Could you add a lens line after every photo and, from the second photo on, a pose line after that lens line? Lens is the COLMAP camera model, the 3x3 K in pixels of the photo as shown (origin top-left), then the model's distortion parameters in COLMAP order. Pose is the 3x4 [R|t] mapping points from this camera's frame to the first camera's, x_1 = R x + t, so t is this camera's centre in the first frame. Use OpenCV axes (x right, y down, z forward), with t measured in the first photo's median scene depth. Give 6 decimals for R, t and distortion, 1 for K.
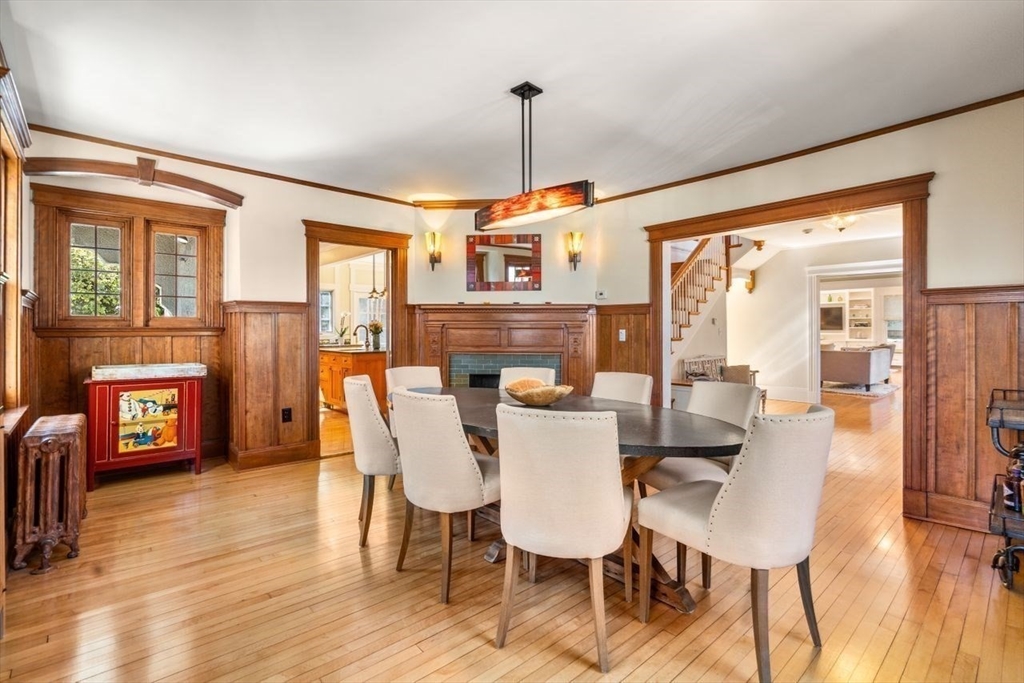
lens RADIAL K [[472.6, 0, 519.3], [0, 472.6, 326.5], [0, 0, 1]] dist [-0.002716, 0.000990]
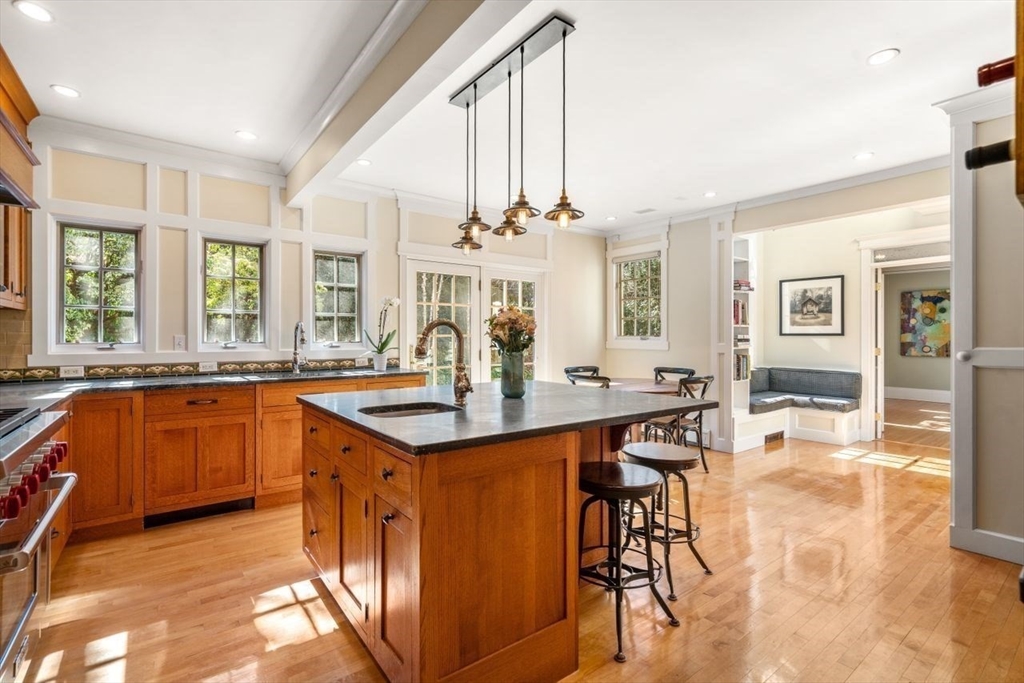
lens RADIAL K [[472.6, 0, 512.5], [0, 472.6, 339.3], [0, 0, 1]] dist [-0.002716, 0.000990]
pose [[0.995538, 0.005979, -0.094172, -0.224987], [-0.005361, 0.999962, 0.006817, 0.004830], [0.094209, -0.006281, 0.995533, 0.608579]]
